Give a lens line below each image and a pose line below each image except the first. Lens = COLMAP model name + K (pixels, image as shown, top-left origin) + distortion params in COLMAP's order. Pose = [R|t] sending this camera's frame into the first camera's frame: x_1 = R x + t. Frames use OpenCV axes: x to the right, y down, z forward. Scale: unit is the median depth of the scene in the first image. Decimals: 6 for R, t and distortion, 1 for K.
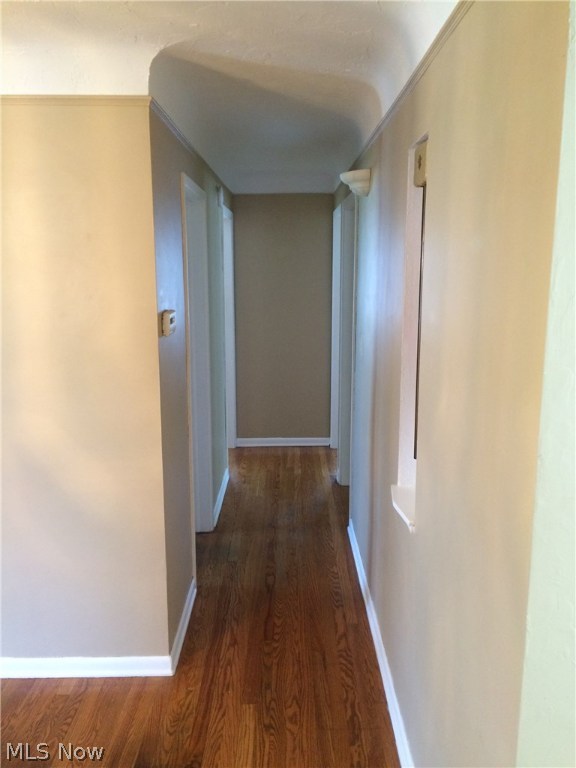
lens RADIAL K [[653.5, 0, 288.3], [0, 653.5, 383.7], [0, 0, 1]] dist [0.039945, -0.056457]
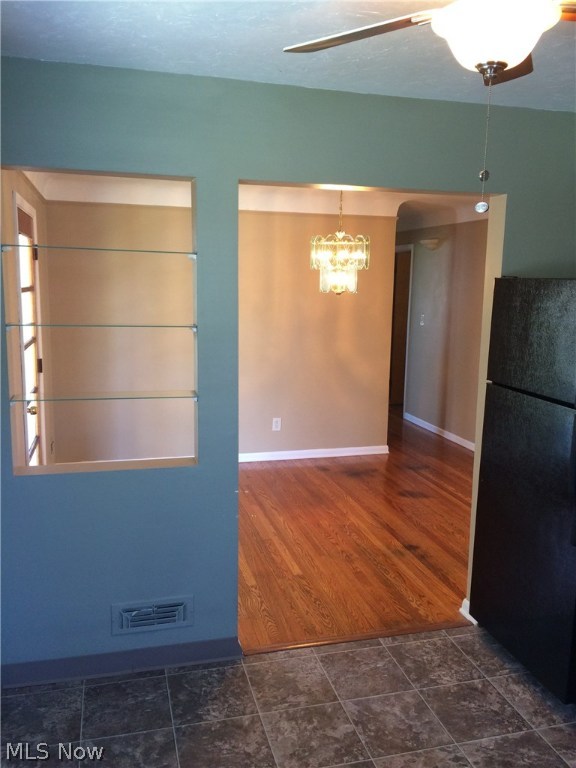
lens RADIAL K [[653.5, 0, 285.0], [0, 653.5, 380.3], [0, 0, 1]] dist [0.039945, -0.056457]
pose [[0.967635, -0.022593, 0.251339, -1.139780], [0.027218, 0.999518, -0.014940, 0.205412], [-0.250881, 0.021297, 0.967784, -1.223309]]
